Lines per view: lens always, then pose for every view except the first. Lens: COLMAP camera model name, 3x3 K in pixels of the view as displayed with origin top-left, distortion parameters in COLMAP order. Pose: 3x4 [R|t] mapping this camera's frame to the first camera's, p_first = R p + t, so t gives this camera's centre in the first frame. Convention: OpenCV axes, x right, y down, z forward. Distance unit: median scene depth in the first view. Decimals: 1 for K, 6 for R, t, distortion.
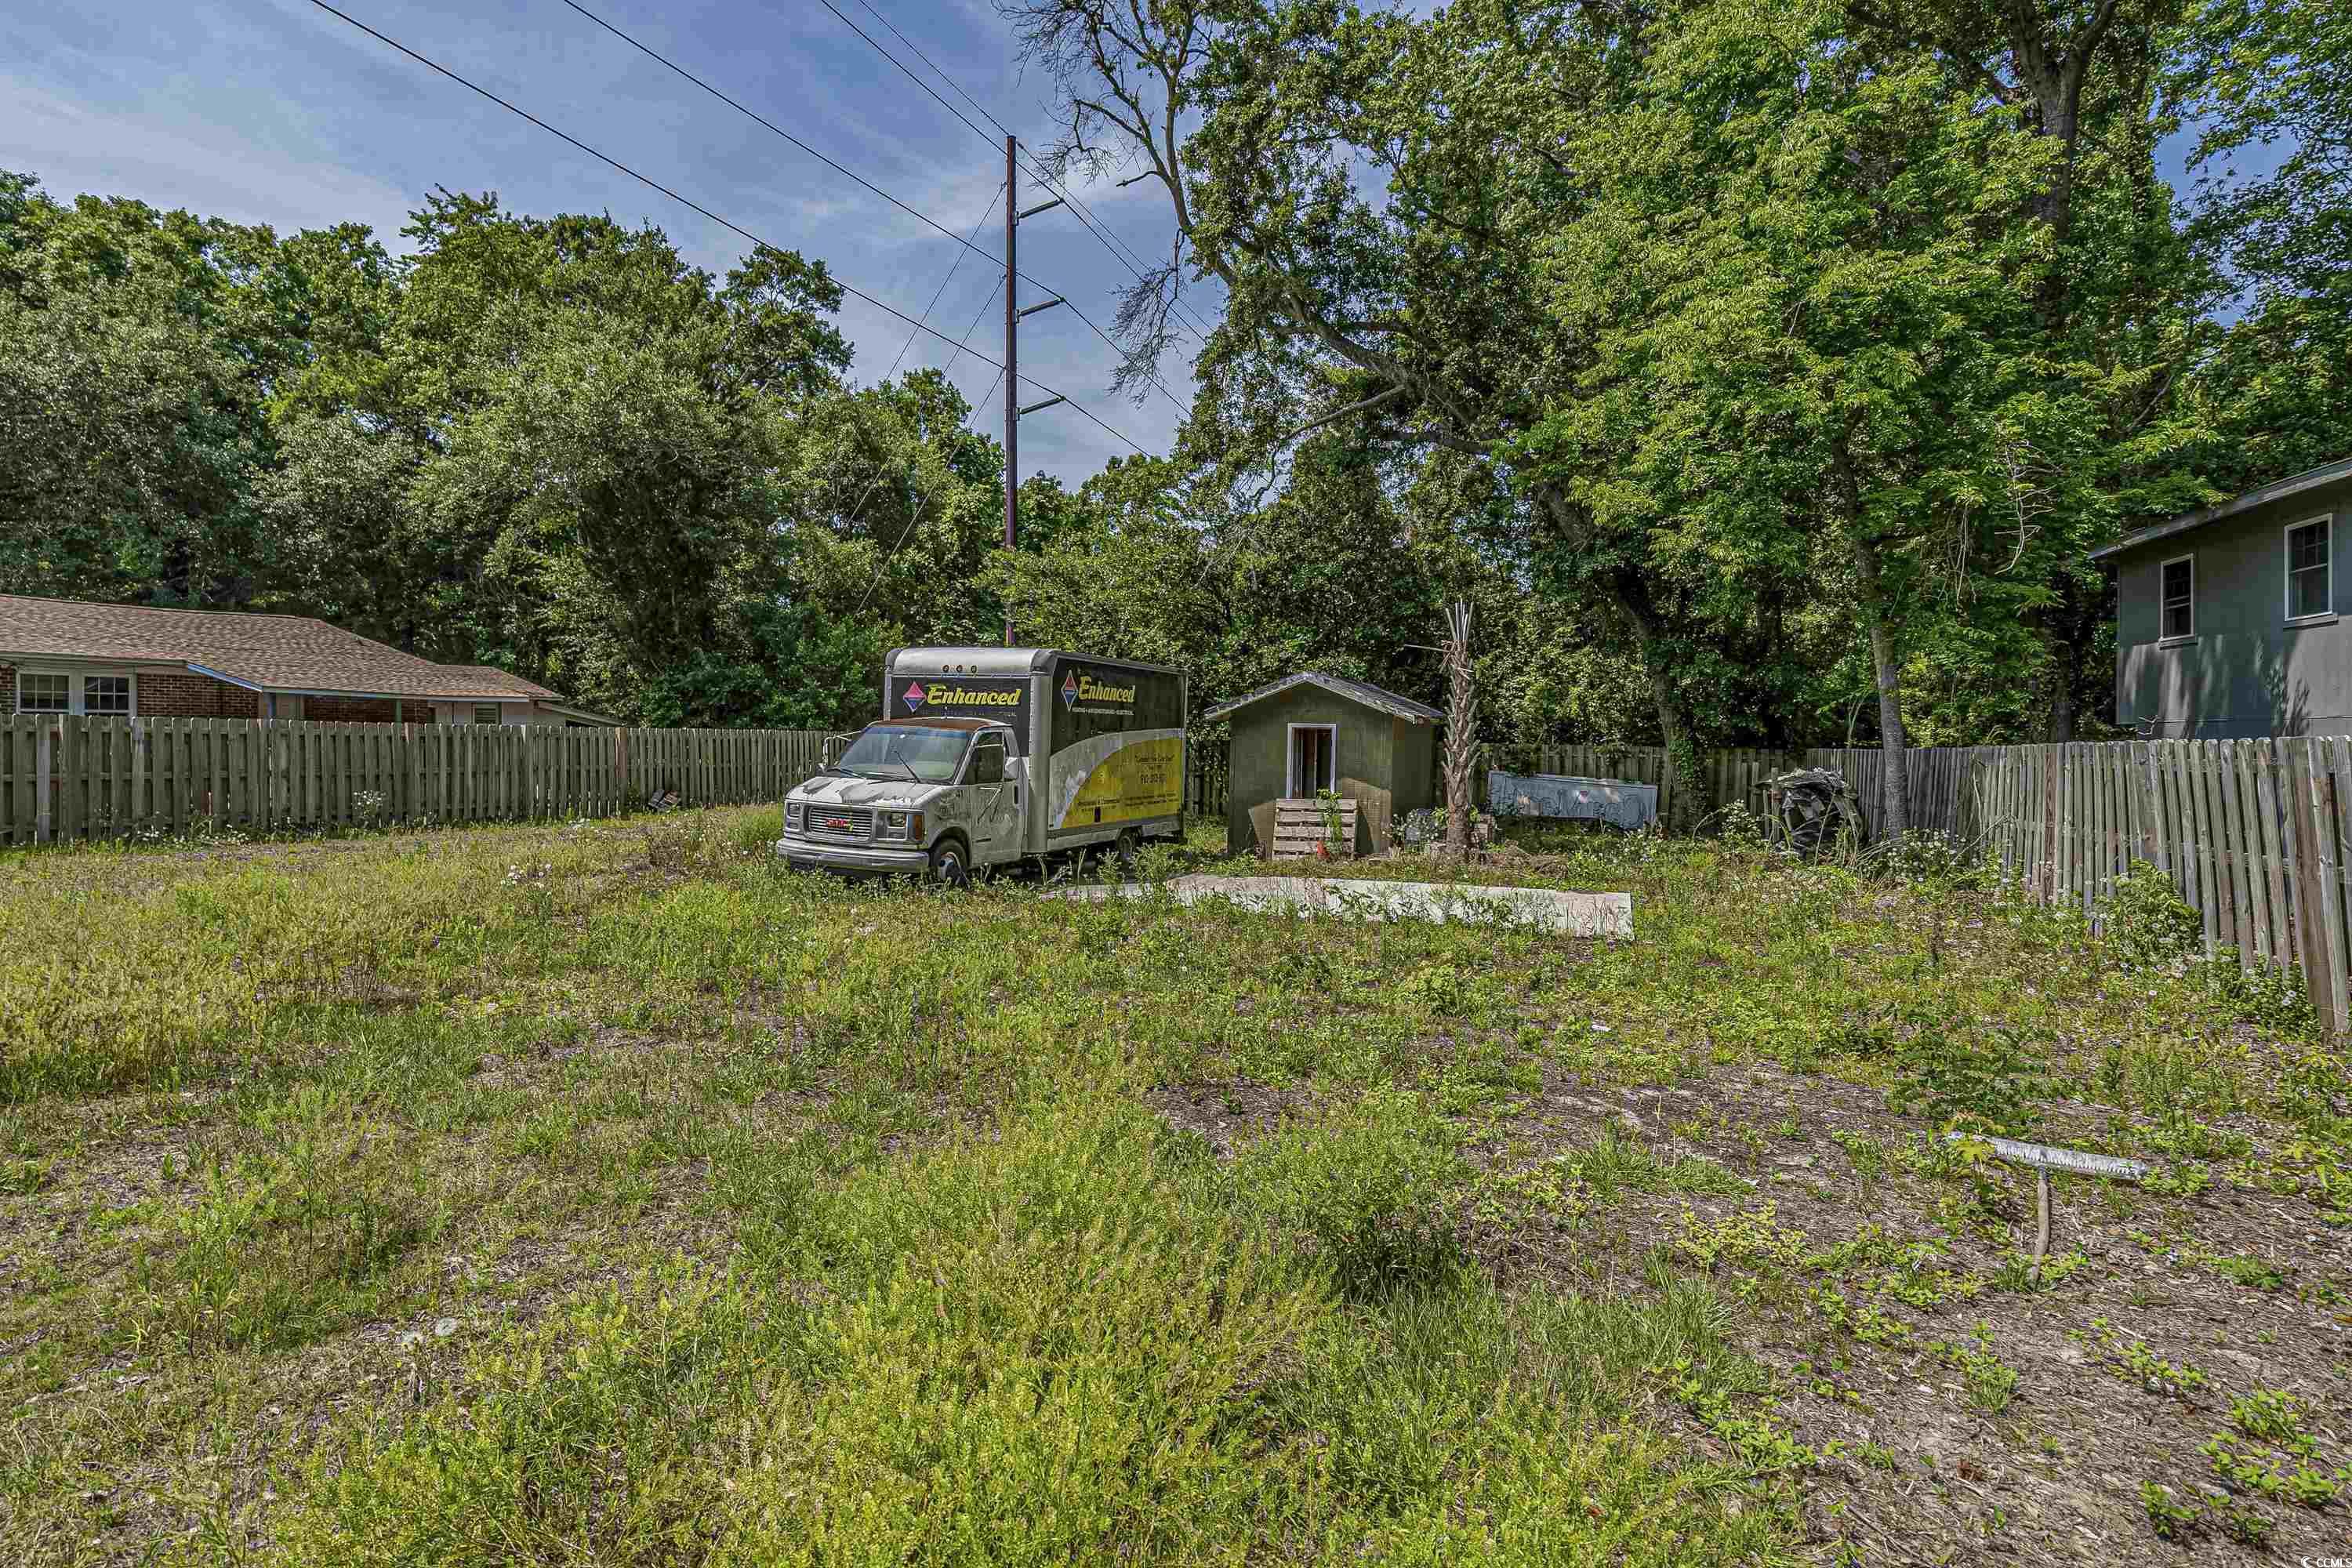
lens RADIAL K [[1128.0, 0, 1128.3], [0, 1128.0, 744.9], [0, 0, 1]] dist [0.000552, -0.000033]
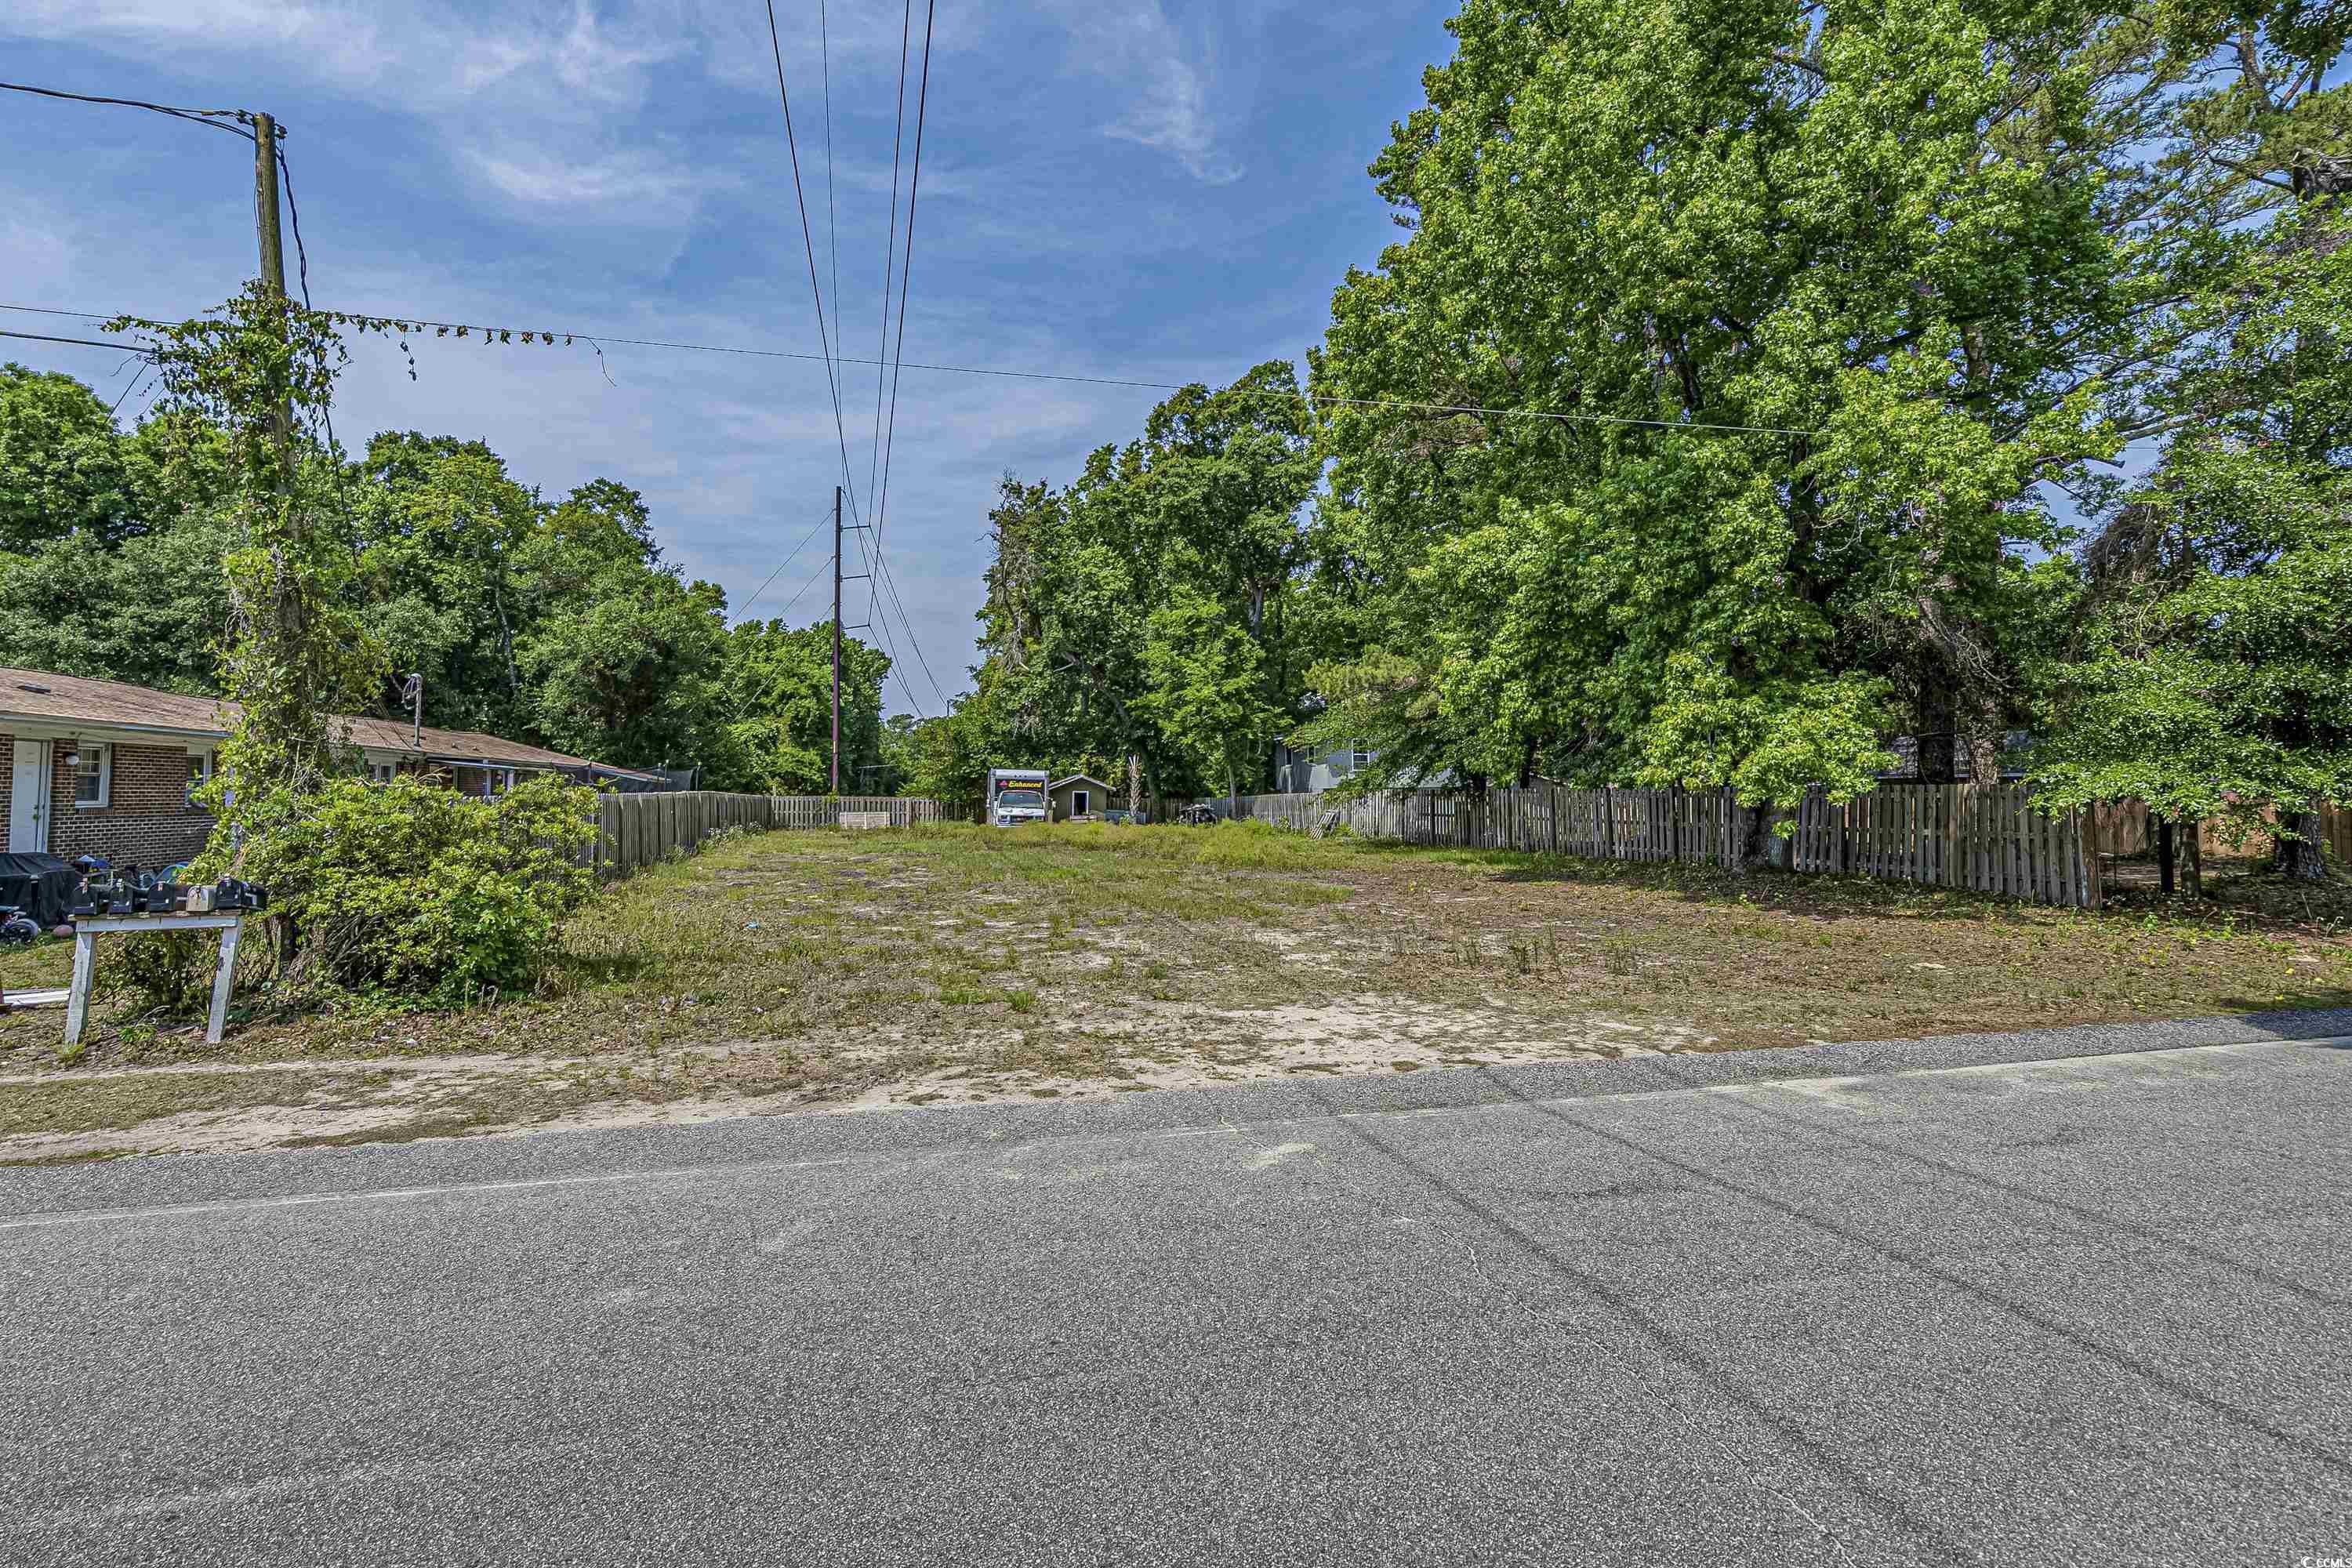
lens RADIAL K [[1090.1, 0, 1140.3], [0, 1090.1, 782.9], [0, 0, 1]] dist [0.001387, 0.000066]
pose [[0.823726, -0.005823, 0.566958, -1.392468], [0.015594, 0.999802, -0.012387, -0.001503], [-0.566773, 0.019045, 0.823654, -1.547635]]
